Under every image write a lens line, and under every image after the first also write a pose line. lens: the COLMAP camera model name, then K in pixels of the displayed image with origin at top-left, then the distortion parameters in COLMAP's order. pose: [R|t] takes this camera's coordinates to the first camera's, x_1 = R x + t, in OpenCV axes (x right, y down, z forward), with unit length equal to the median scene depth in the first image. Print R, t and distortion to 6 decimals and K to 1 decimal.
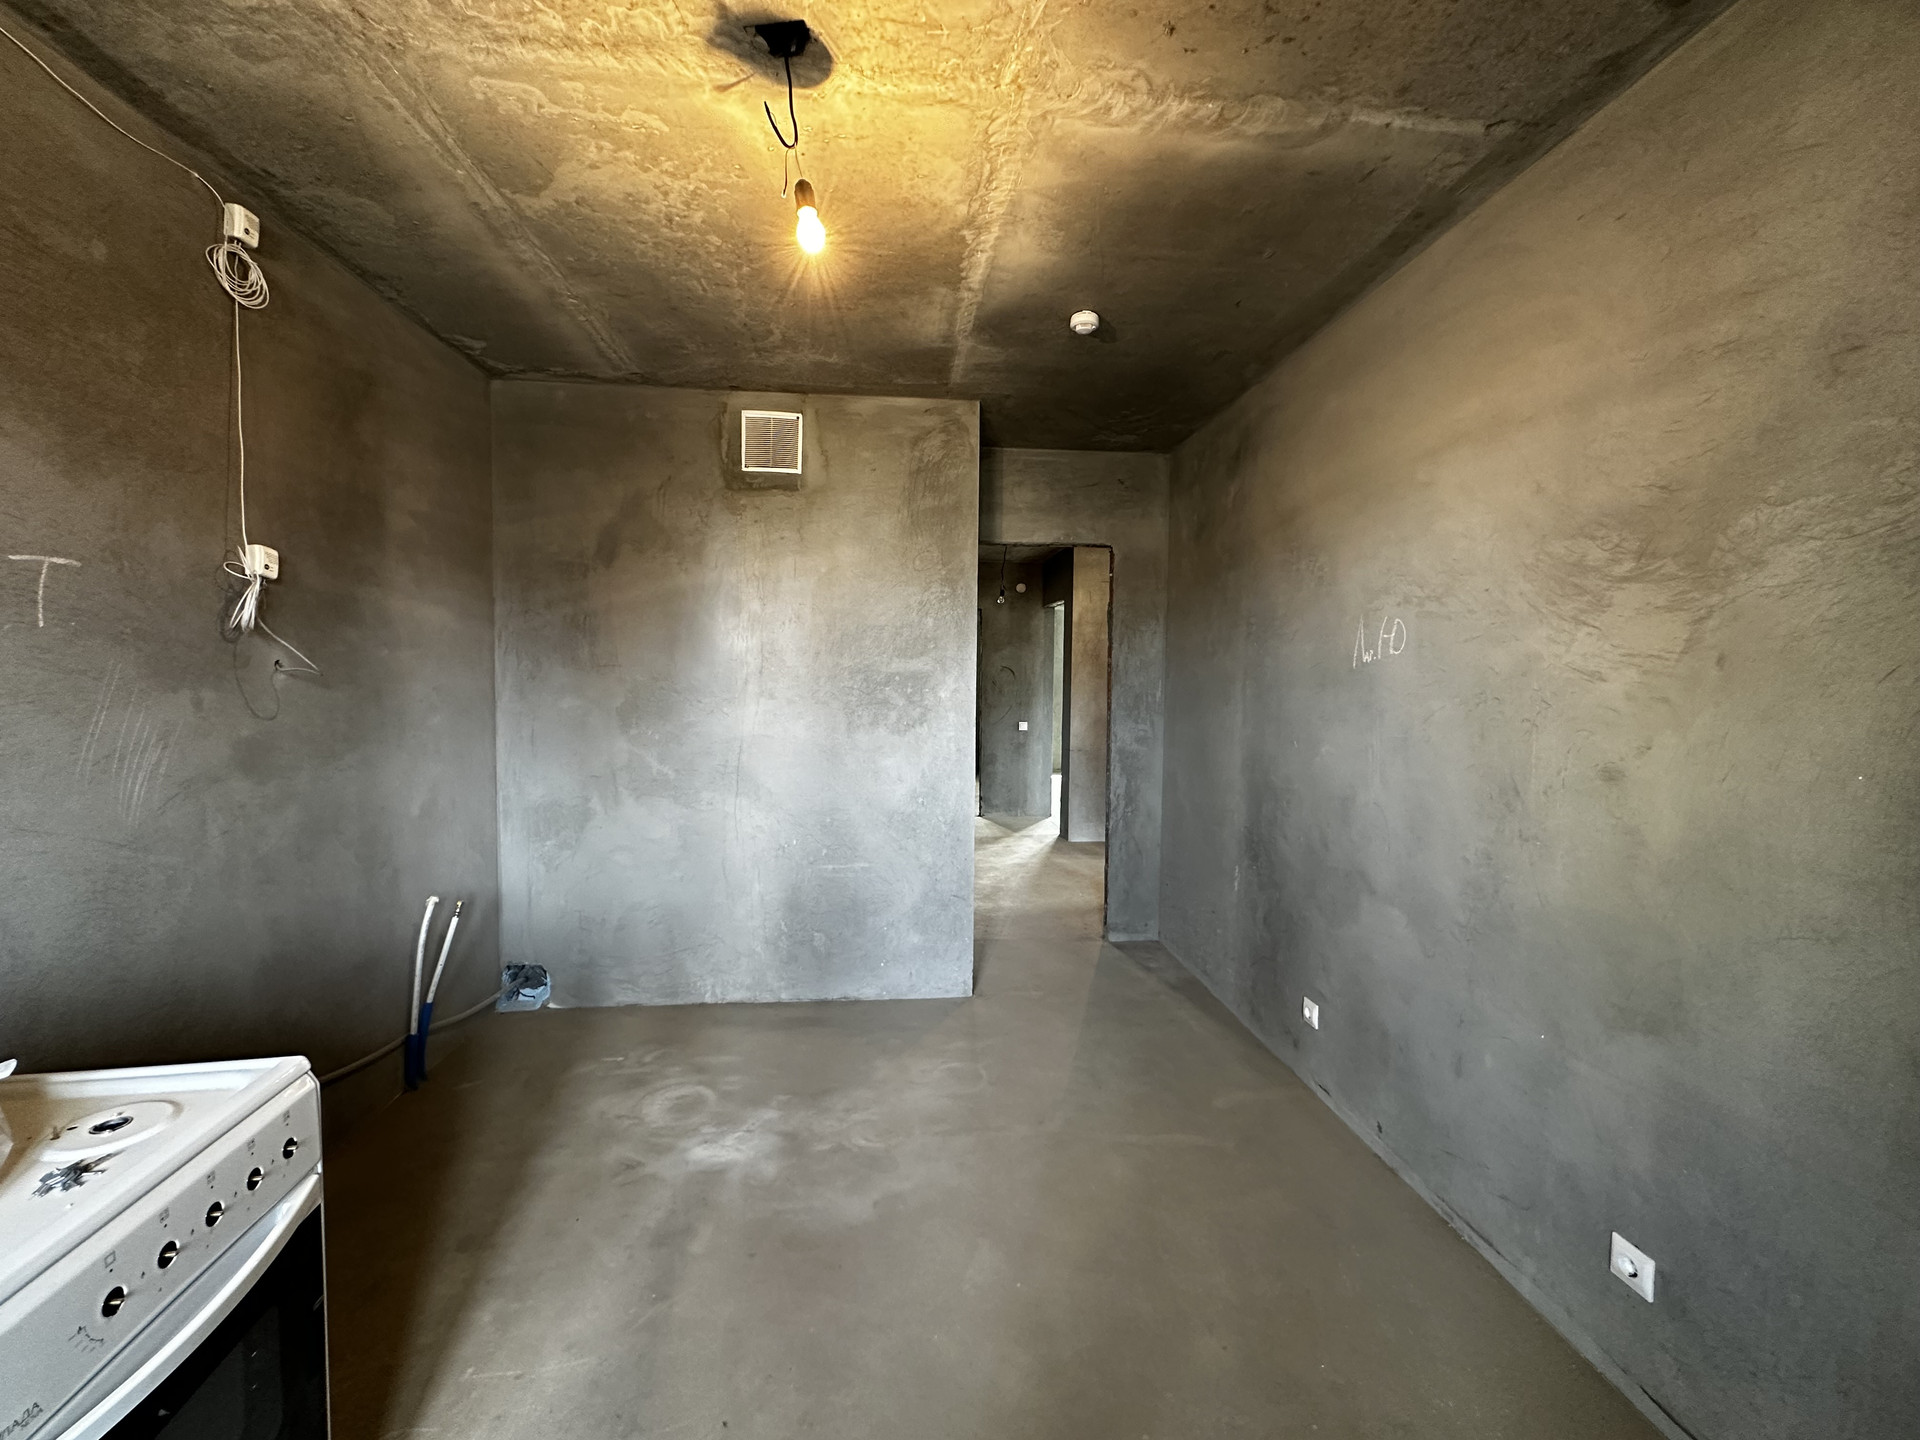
lens RADIAL K [[766.7, 0, 958.0], [0, 766.7, 716.1], [0, 0, 1]] dist [0.000726, -0.000101]
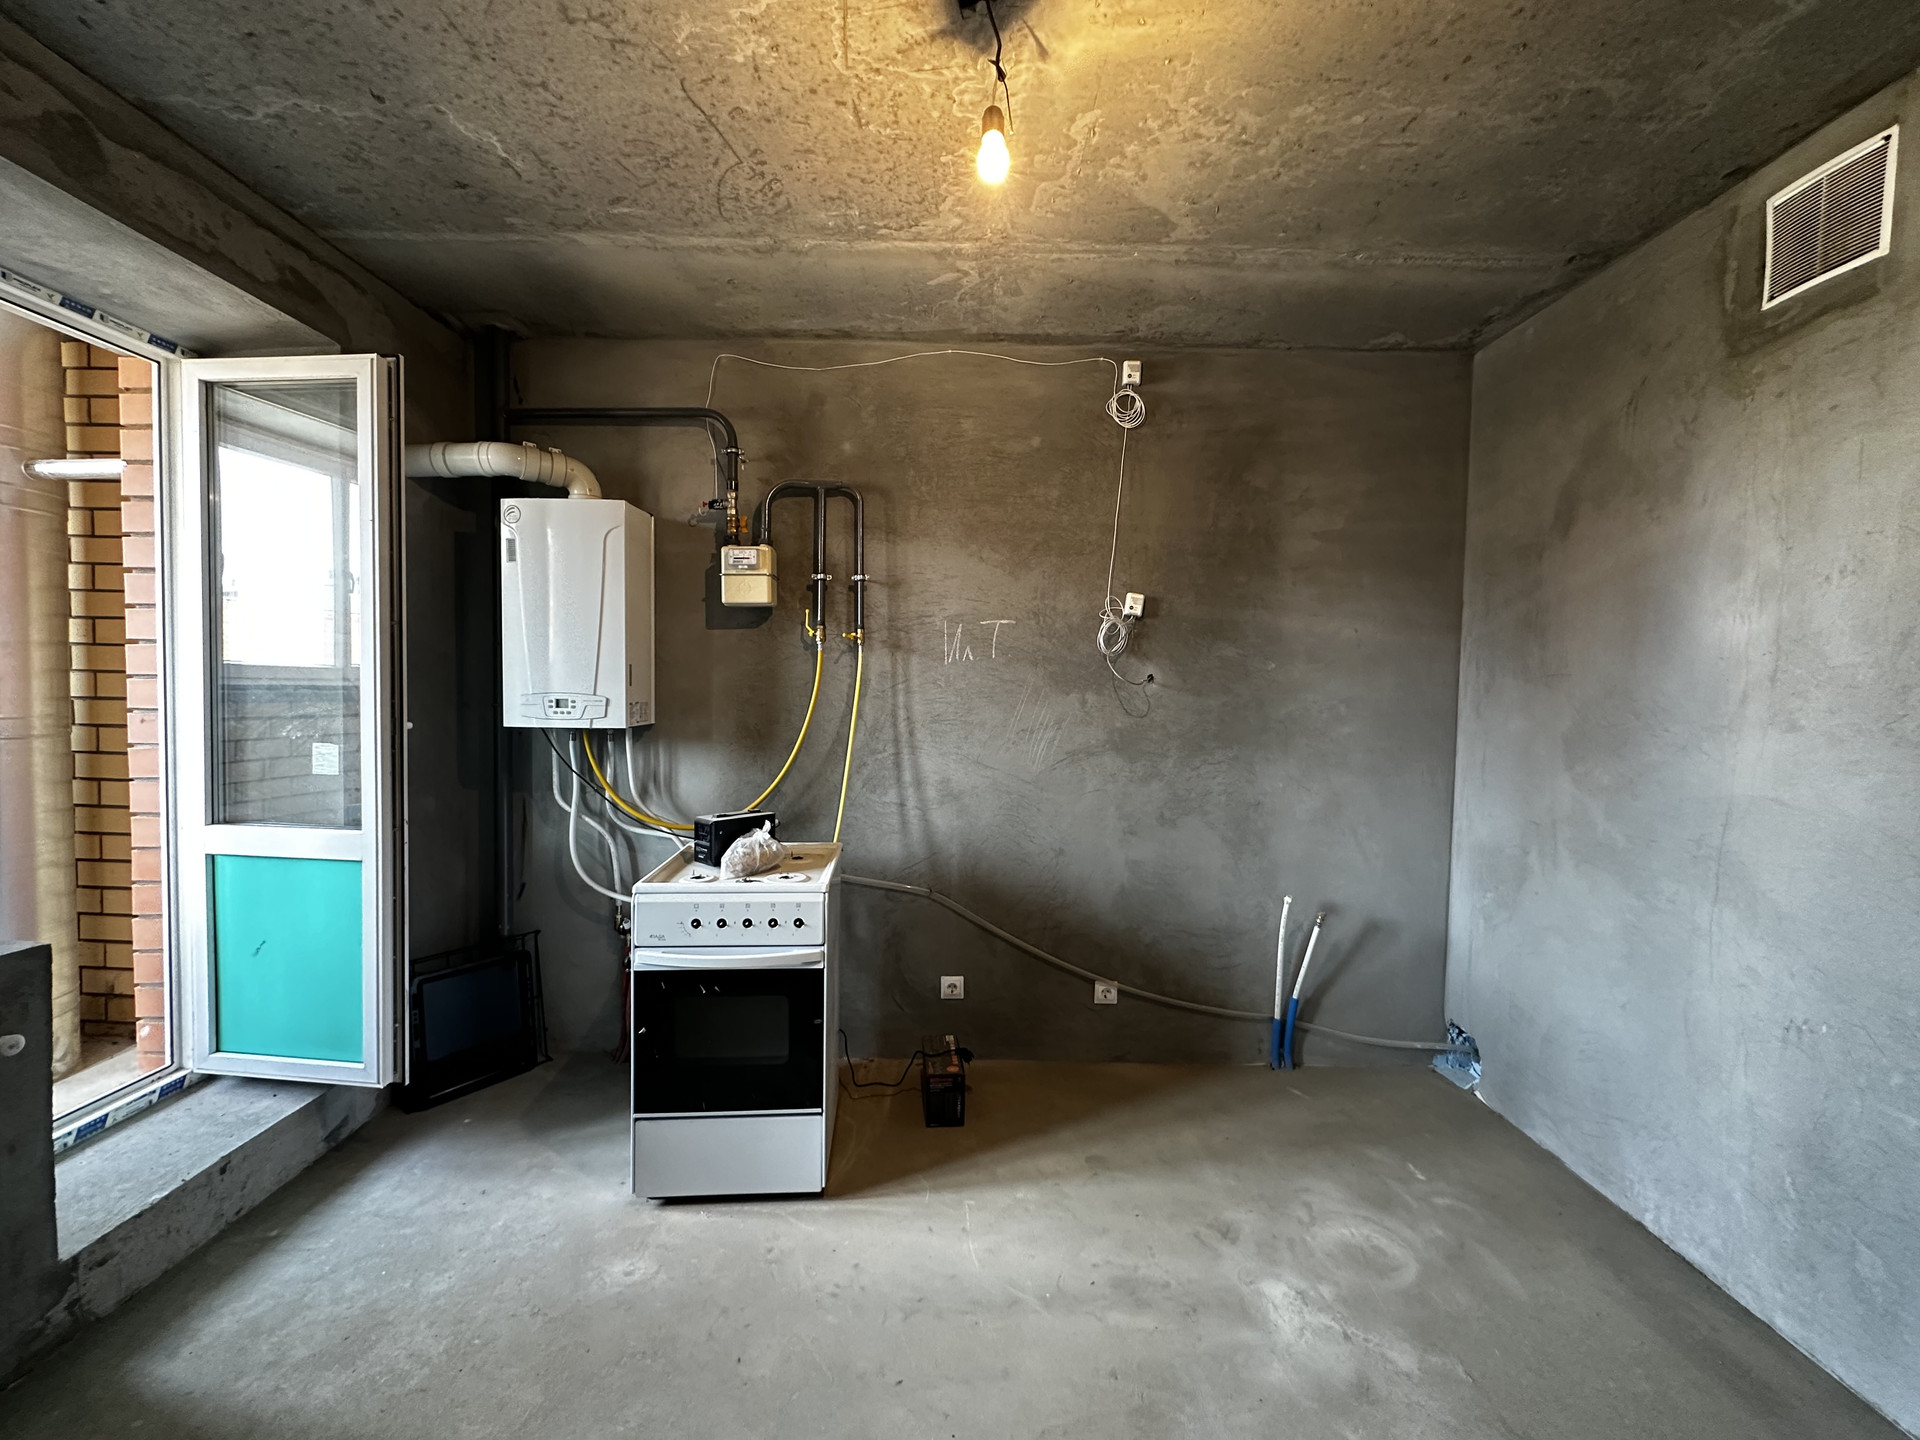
lens RADIAL K [[771.2, 0, 961.5], [0, 771.2, 717.7], [0, 0, 1]] dist [-0.000709, 0.000233]
pose [[-0.088204, 0.025079, -0.995787, 0.328109], [-0.066461, 0.997307, 0.031004, -0.010583], [0.993883, 0.068916, -0.086300, 0.507838]]
